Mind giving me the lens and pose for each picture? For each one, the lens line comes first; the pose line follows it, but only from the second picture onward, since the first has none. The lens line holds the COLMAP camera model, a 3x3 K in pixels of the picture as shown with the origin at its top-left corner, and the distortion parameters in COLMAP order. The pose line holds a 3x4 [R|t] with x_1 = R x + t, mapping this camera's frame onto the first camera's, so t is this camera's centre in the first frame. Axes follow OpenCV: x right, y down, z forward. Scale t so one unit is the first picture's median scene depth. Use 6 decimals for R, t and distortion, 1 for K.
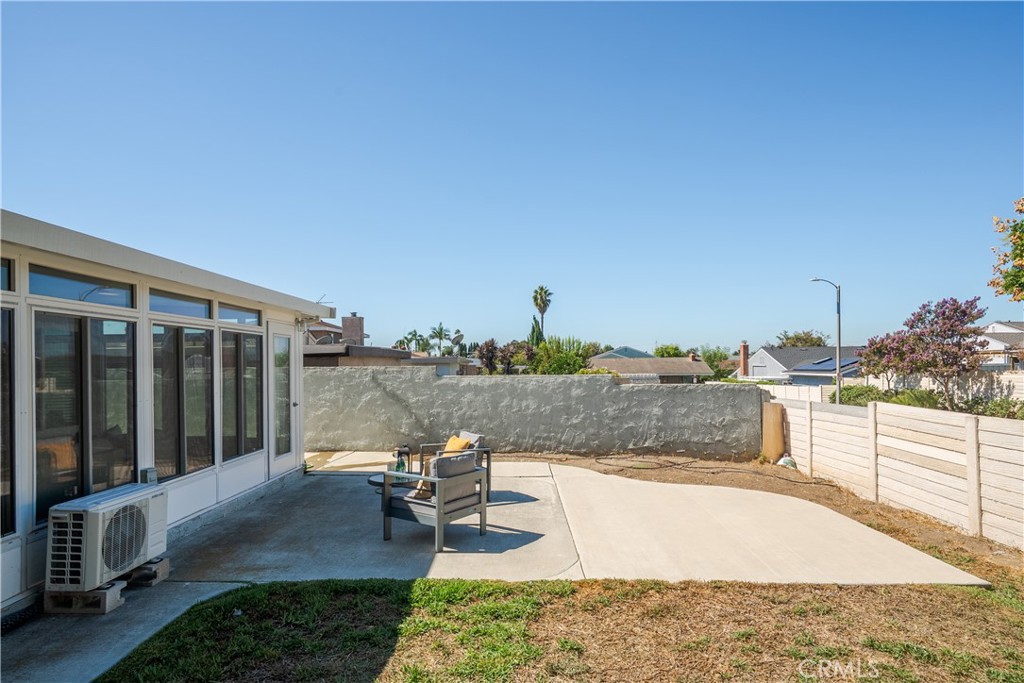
lens RADIAL K [[579.6, 0, 523.2], [0, 579.6, 361.7], [0, 0, 1]] dist [-0.024438, 0.013770]
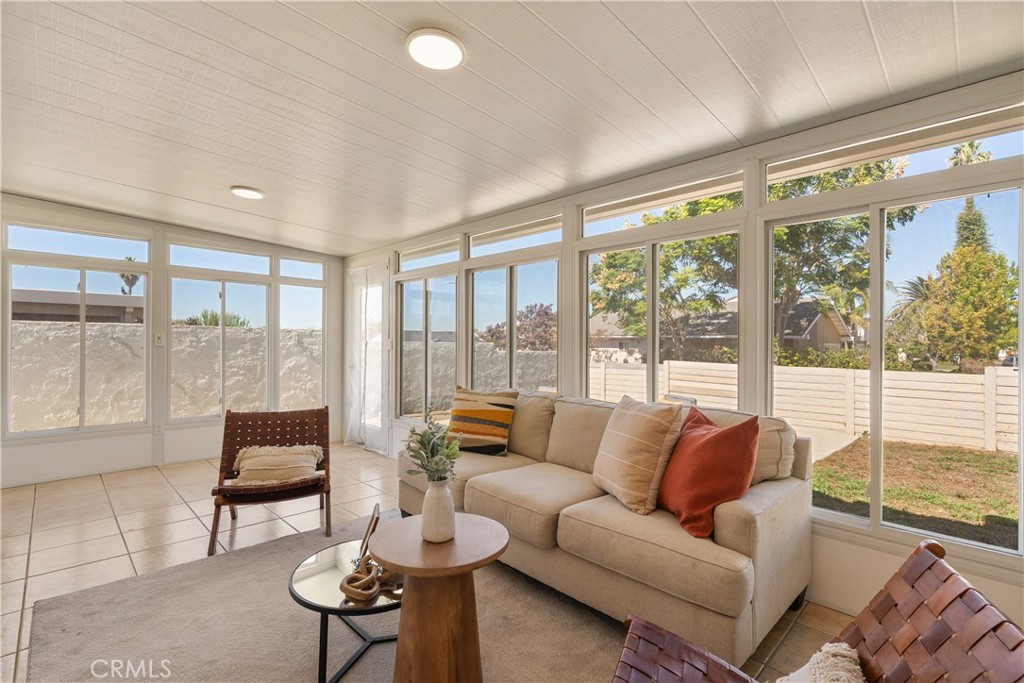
lens RADIAL K [[478.4, 0, 502.7], [0, 478.4, 345.2], [0, 0, 1]] dist [-0.020010, 0.004658]
pose [[0.735810, 0.016183, 0.676994, -0.524950], [-0.021253, 0.999774, -0.000799, 0.027881], [-0.676854, -0.013800, 0.735988, 0.241930]]
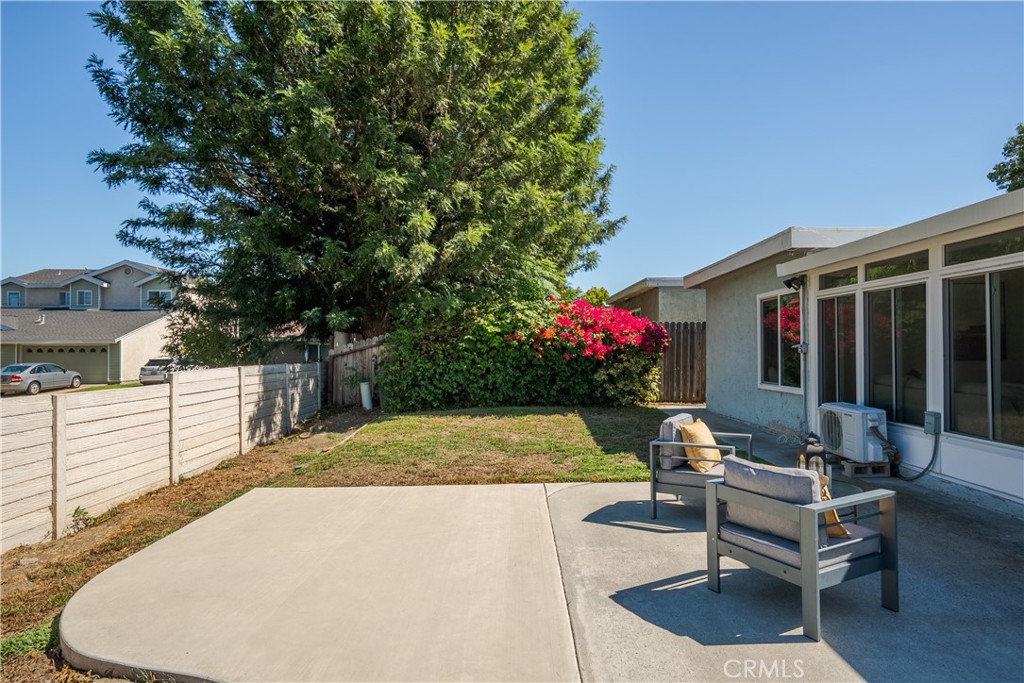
lens RADIAL K [[581.3, 0, 509.2], [0, 581.3, 342.7], [0, 0, 1]] dist [-0.006852, 0.004573]
pose [[-0.999667, 0.017766, 0.018689, 0.061145], [0.017488, 0.999736, -0.014924, 0.023865], [-0.018949, -0.014592, -0.999714, 0.920853]]
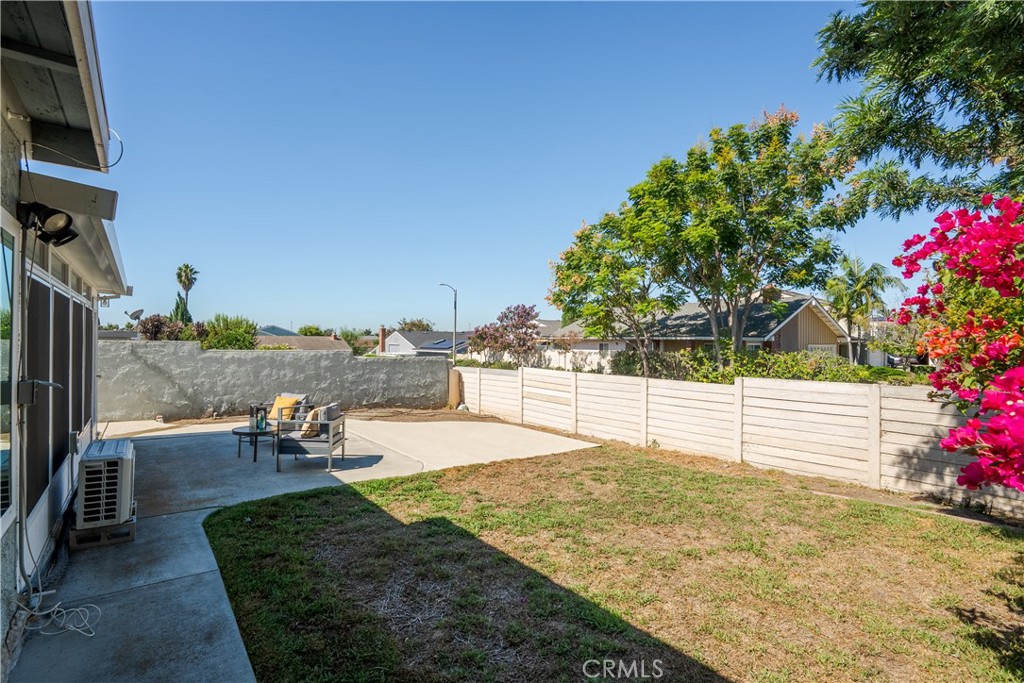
lens RADIAL K [[478.4, 0, 496.1], [0, 478.4, 334.2], [0, 0, 1]] dist [-0.020010, 0.004658]
pose [[0.807349, 0.027181, 0.589448, -0.232820], [-0.019756, 0.999624, -0.019037, -0.000042], [-0.589744, 0.003724, 0.807582, -0.092776]]
